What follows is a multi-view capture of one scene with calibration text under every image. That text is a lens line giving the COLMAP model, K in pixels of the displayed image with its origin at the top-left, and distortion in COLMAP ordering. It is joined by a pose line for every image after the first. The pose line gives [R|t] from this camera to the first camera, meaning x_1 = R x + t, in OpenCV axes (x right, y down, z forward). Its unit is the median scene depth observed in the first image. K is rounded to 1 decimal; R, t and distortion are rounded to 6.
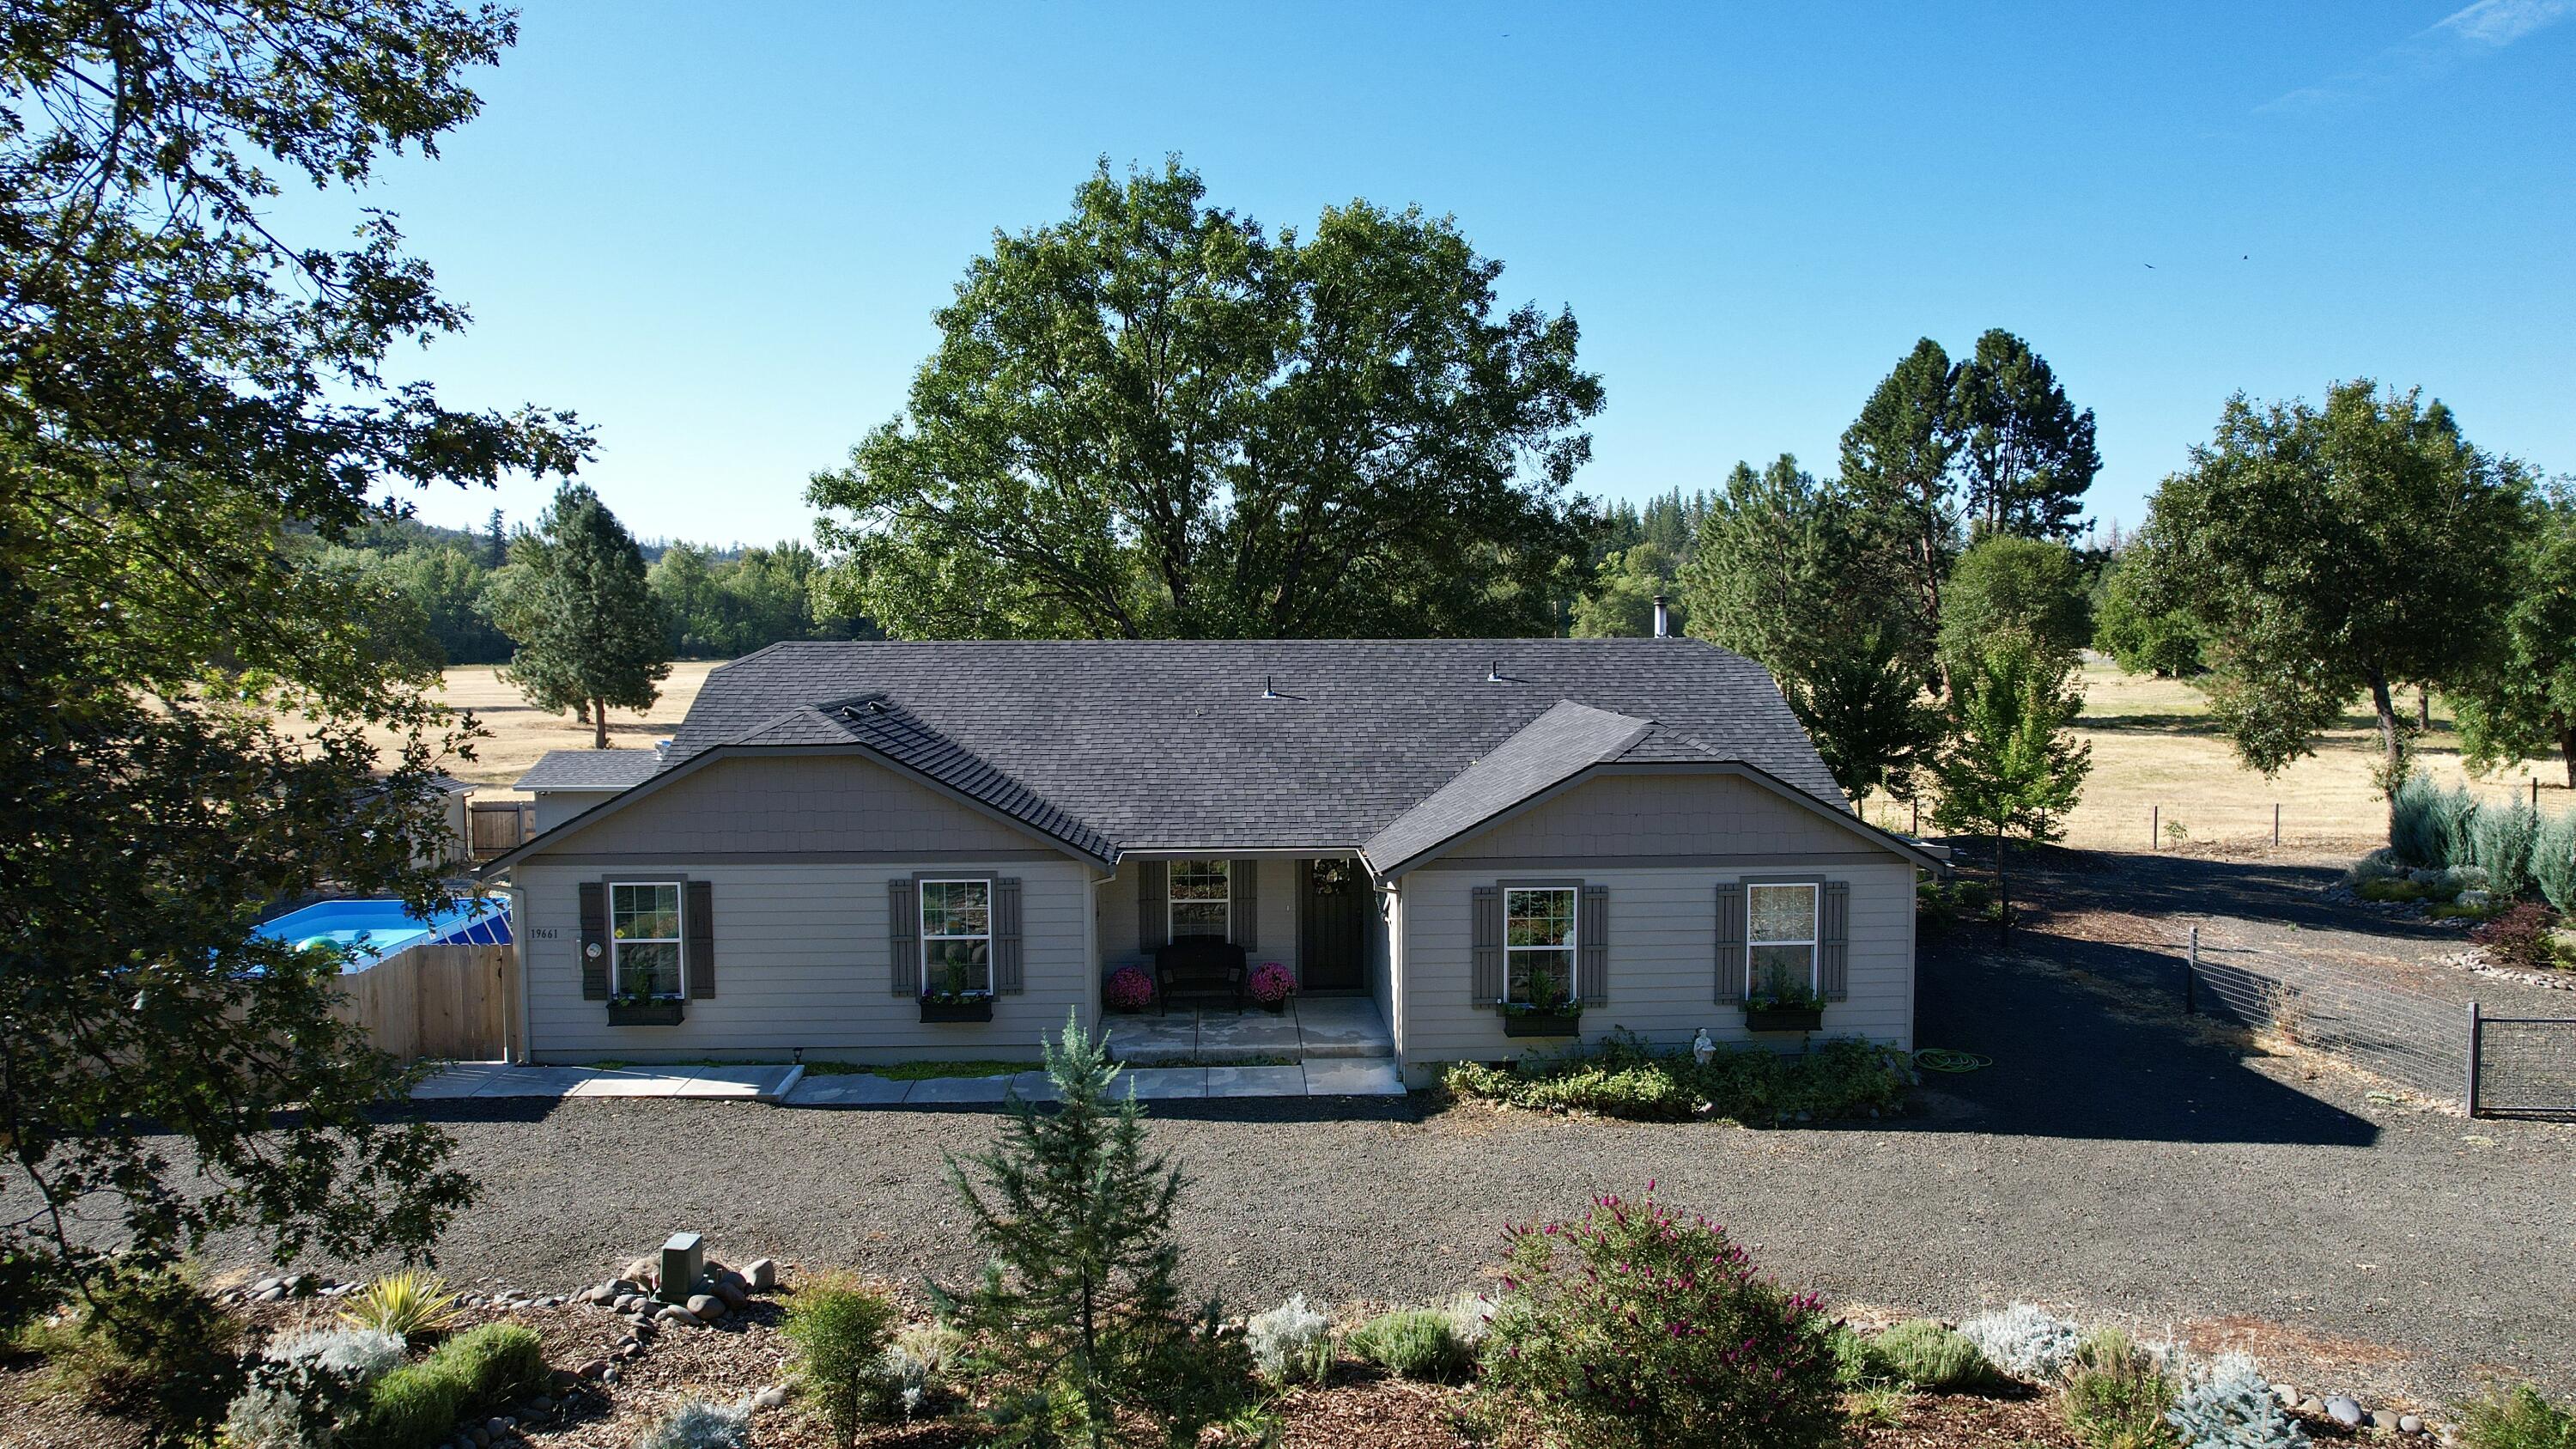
lens RADIAL K [[1656.5, 0, 1296.5], [0, 1656.5, 714.2], [0, 0, 1]] dist [-0.052836, 0.036174]
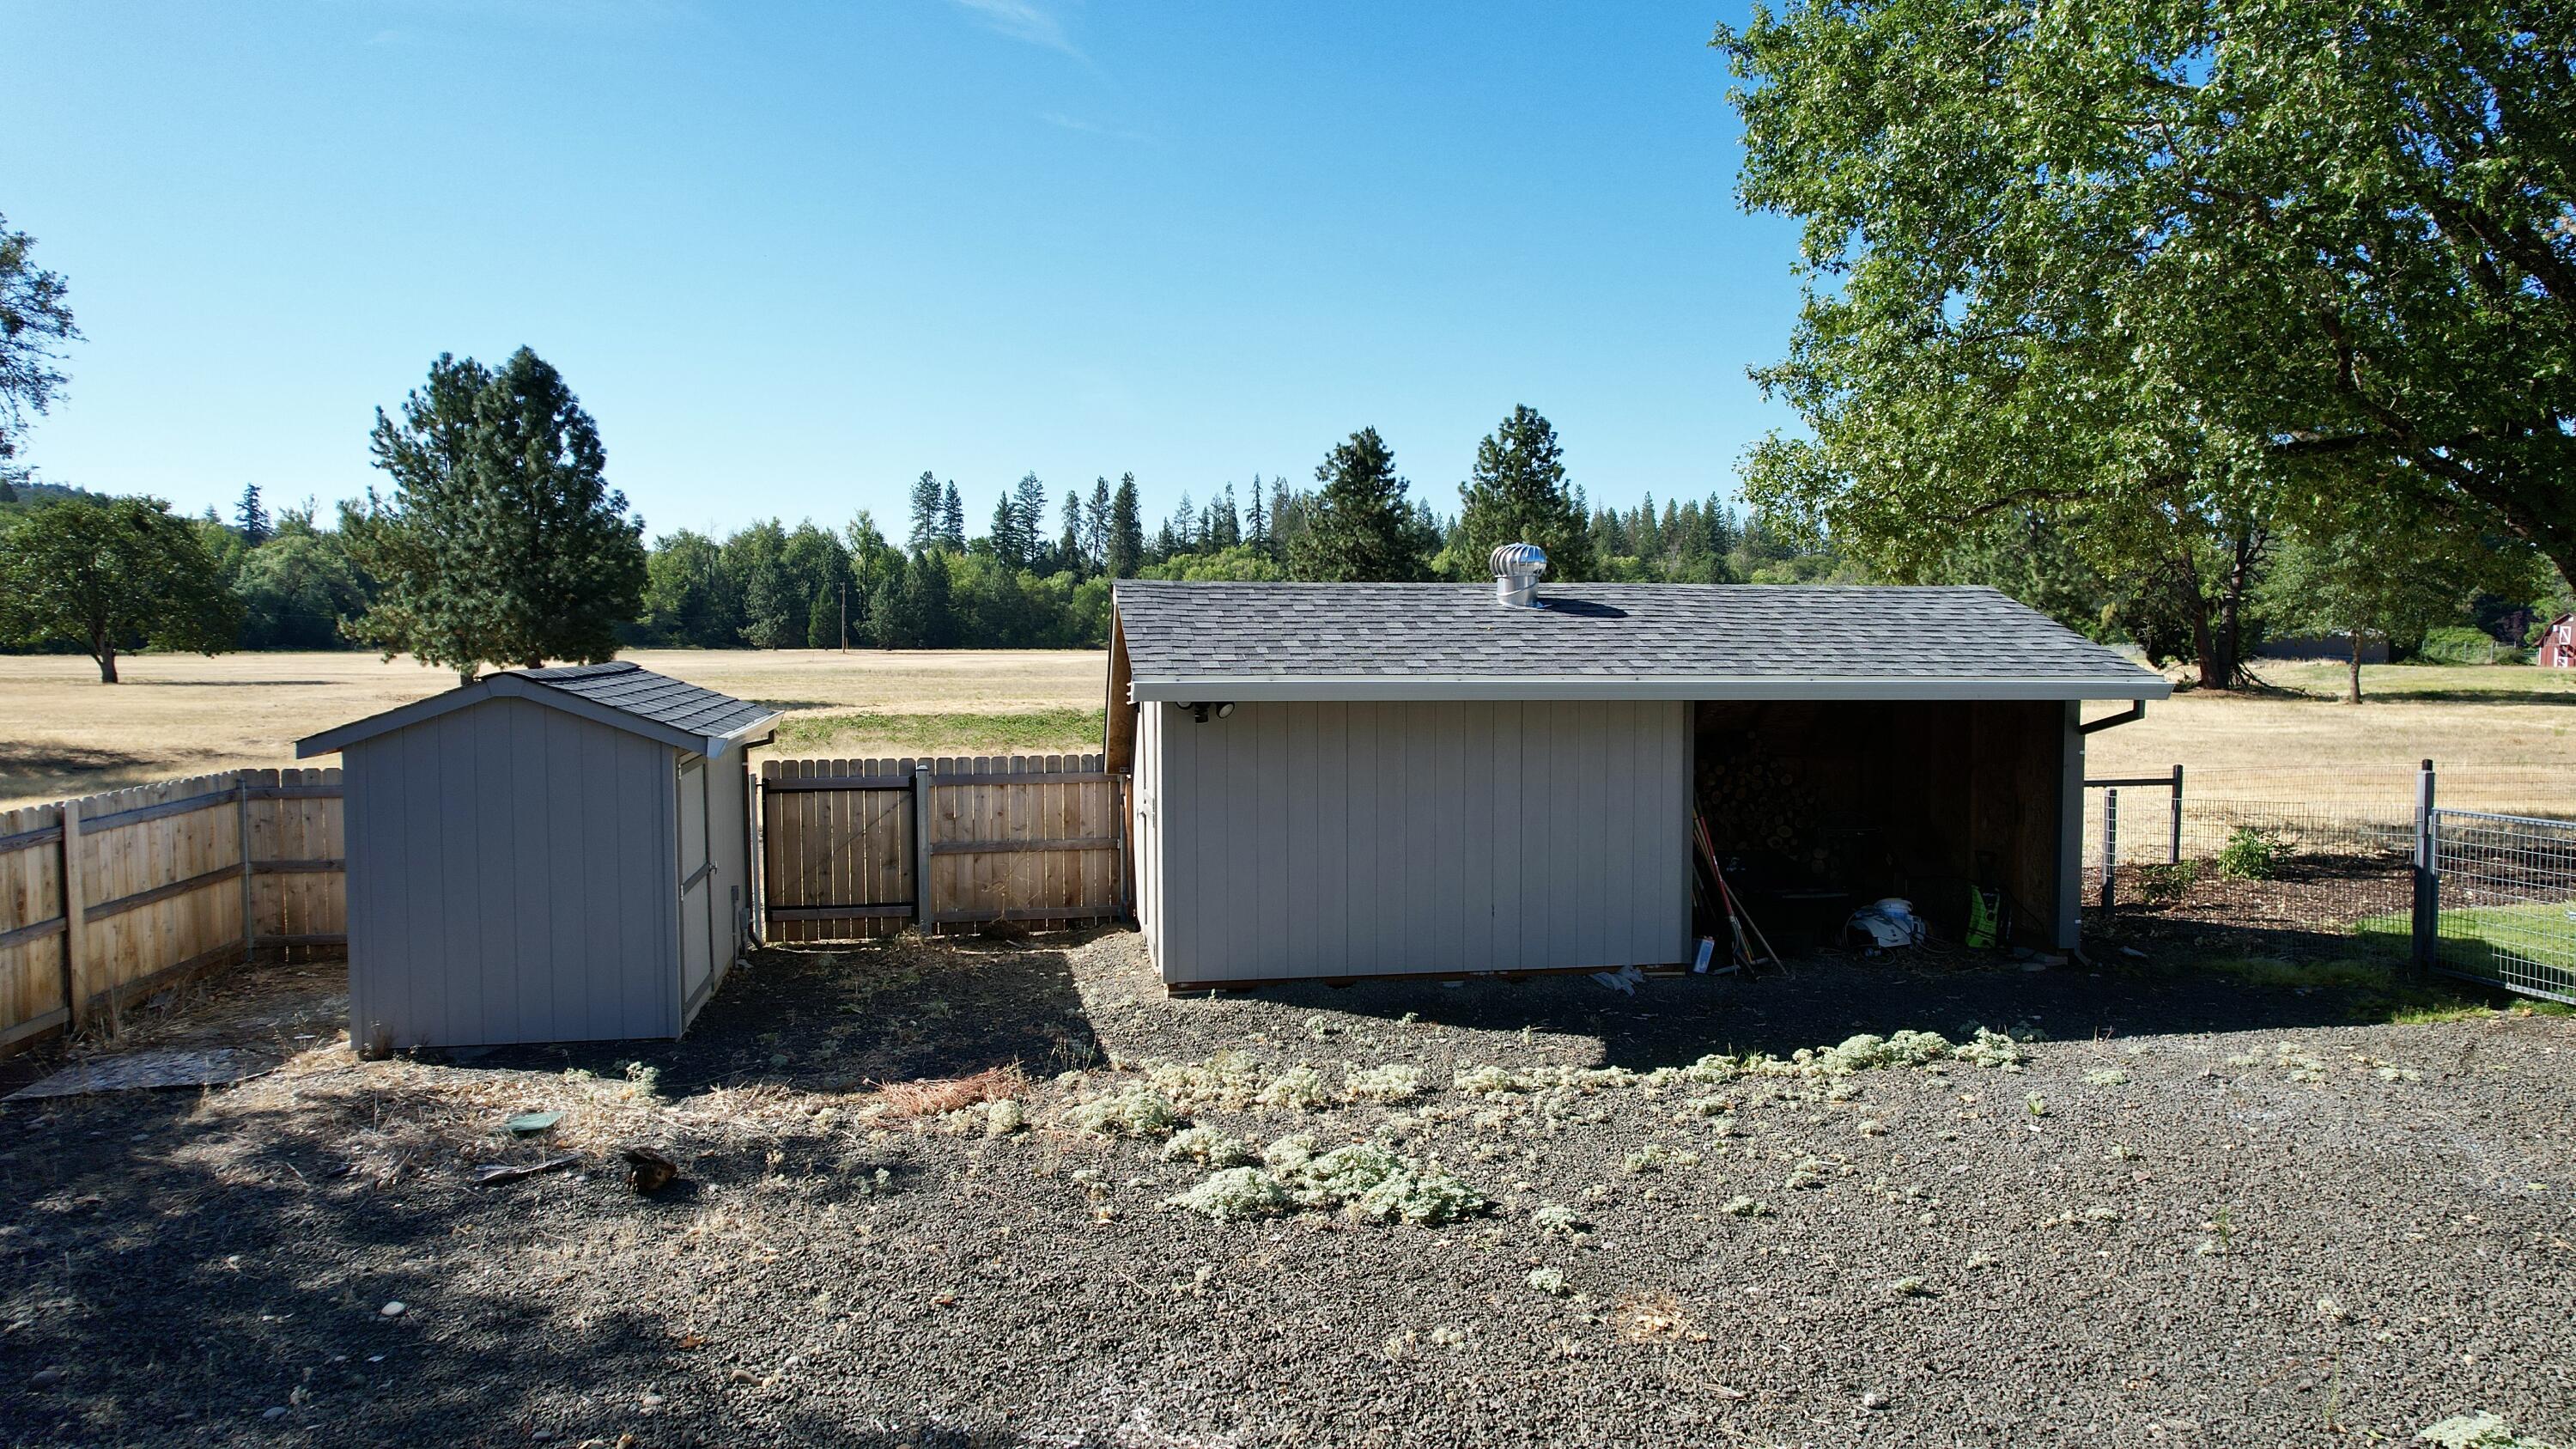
lens RADIAL K [[1656.5, 0, 1298.4], [0, 1656.5, 722.9], [0, 0, 1]] dist [-0.052836, 0.036174]
pose [[0.992094, 0.000557, 0.125495, -0.891897], [-0.000413, 0.999999, -0.001176, 0.093389], [-0.125496, 0.001115, 0.992094, 1.343765]]
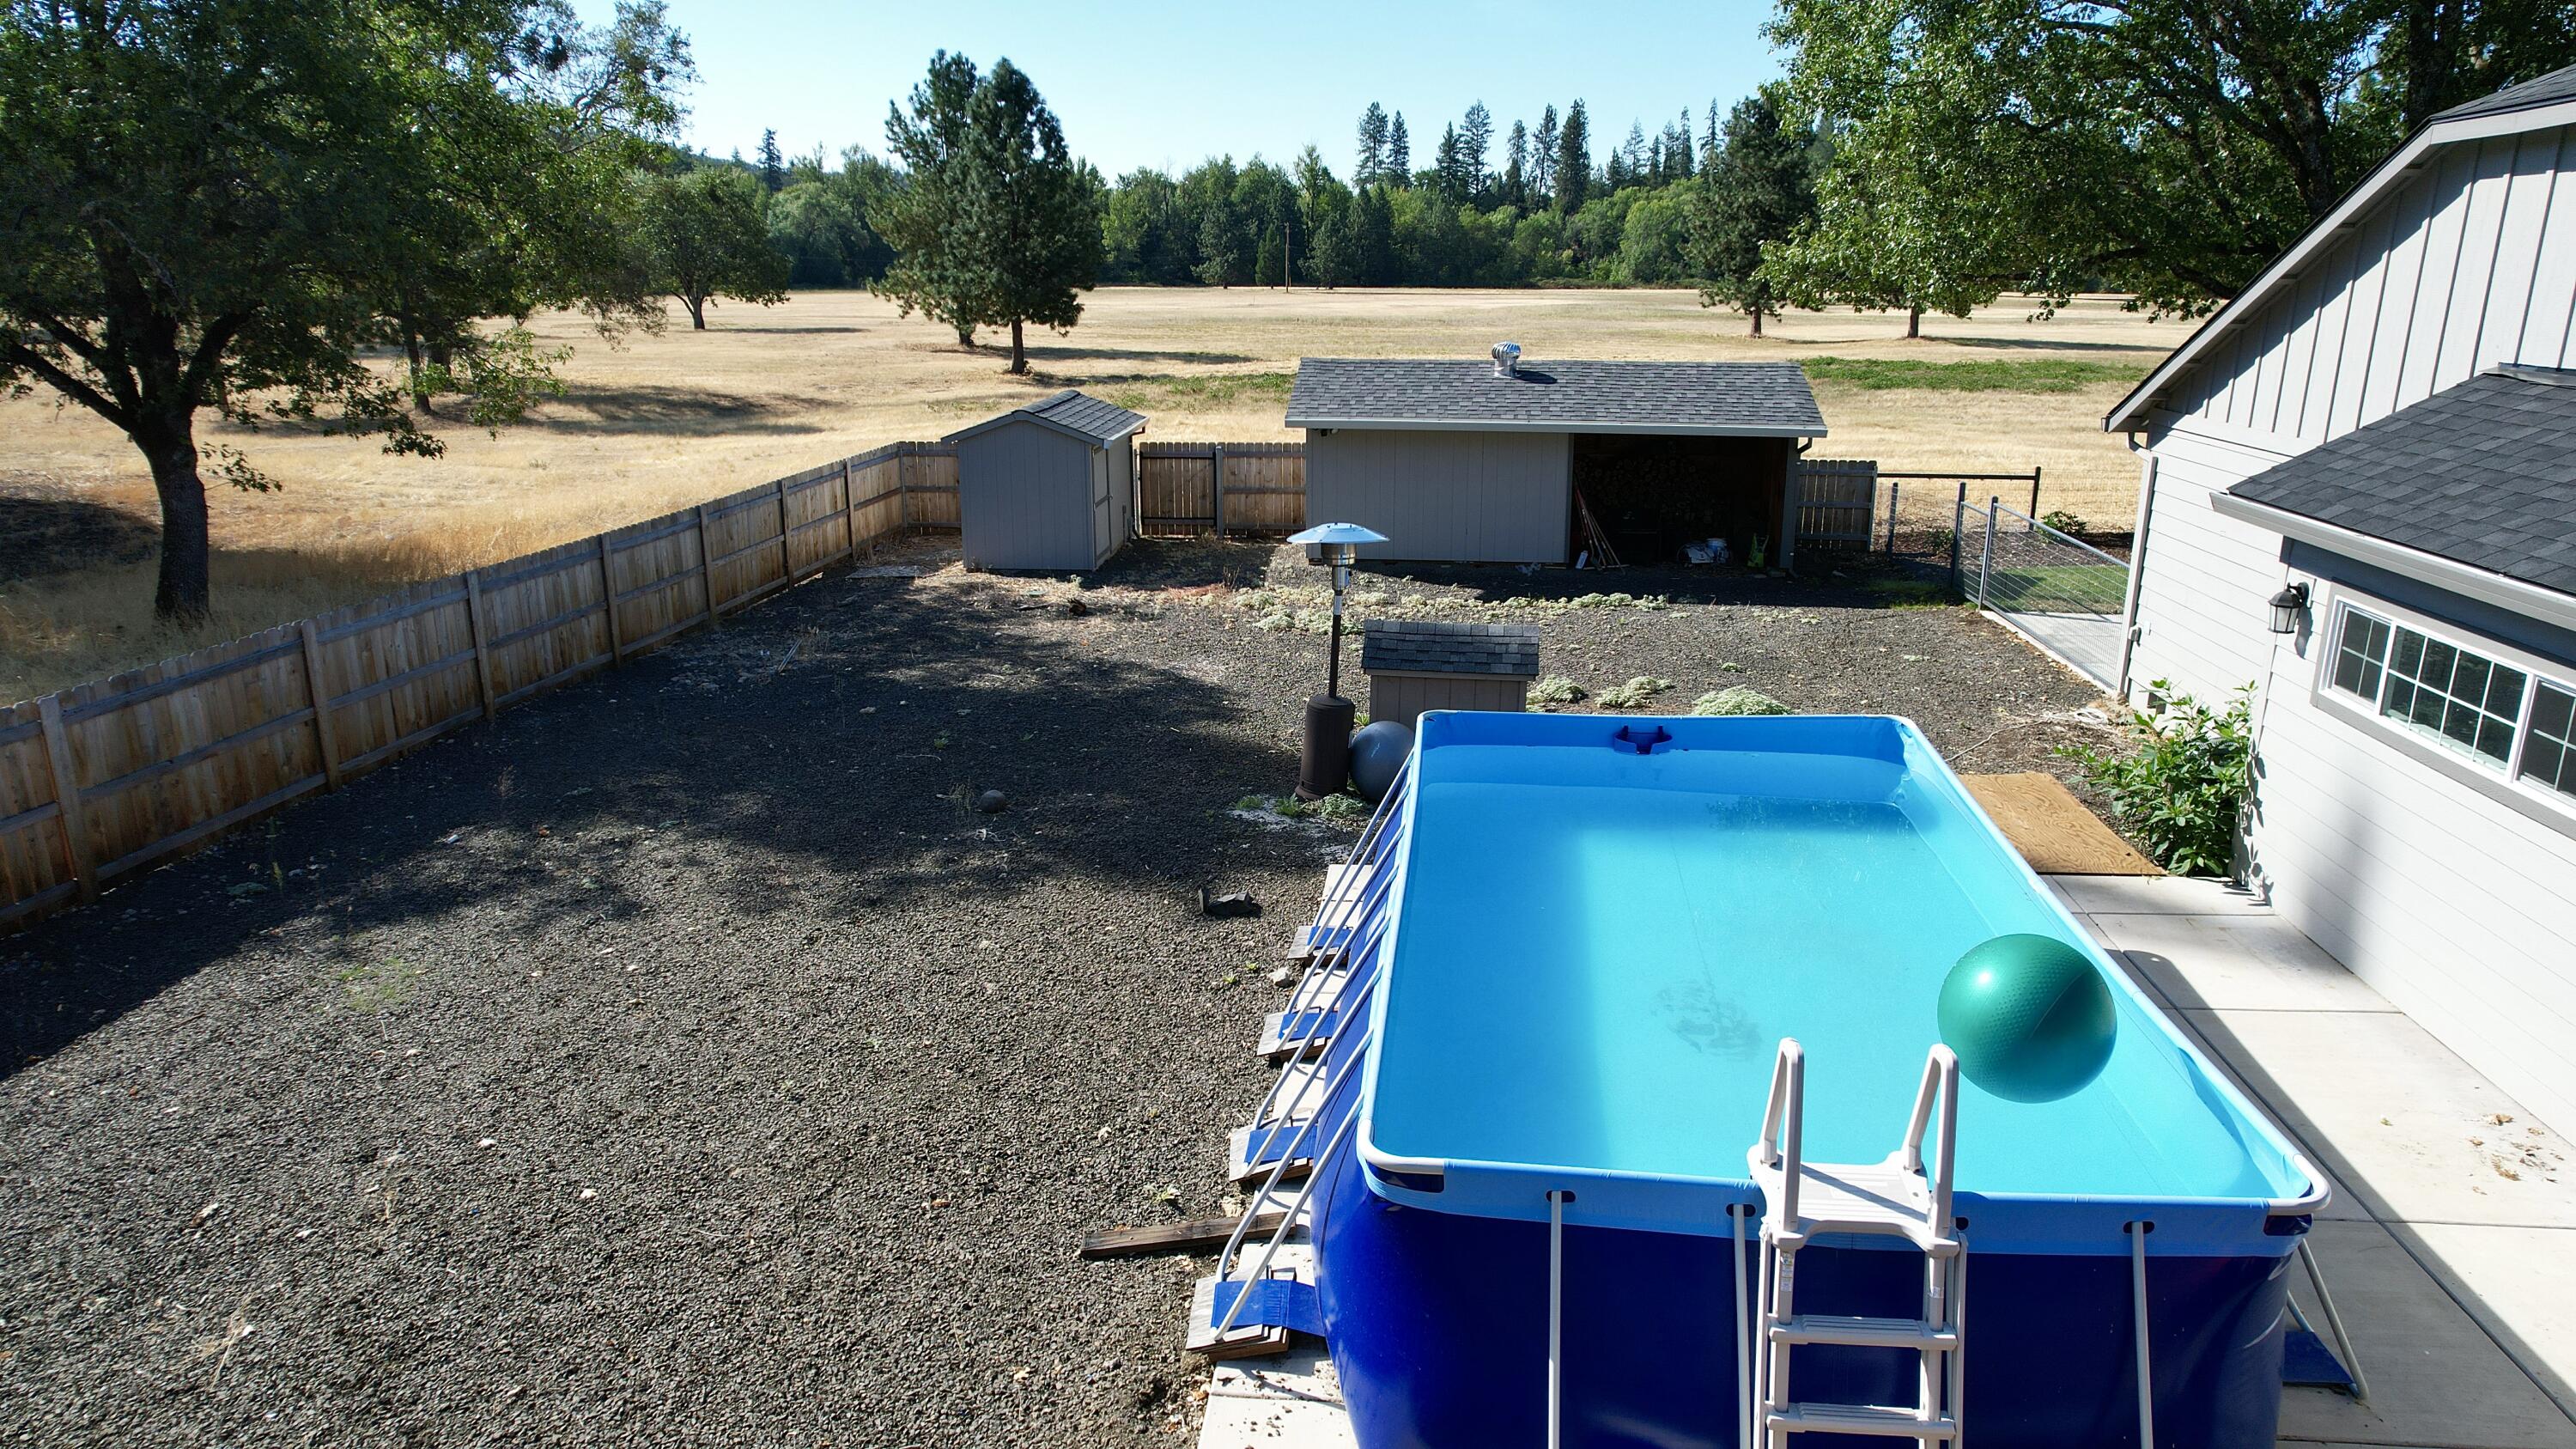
lens RADIAL K [[1656.5, 0, 1283.2], [0, 1656.5, 735.1], [0, 0, 1]] dist [-0.052836, 0.036174]
pose [[0.988501, 0.049548, -0.142864, -0.717394], [-0.016479, 0.974462, 0.223945, 0.040749], [0.150312, -0.219016, 0.964074, 0.756633]]
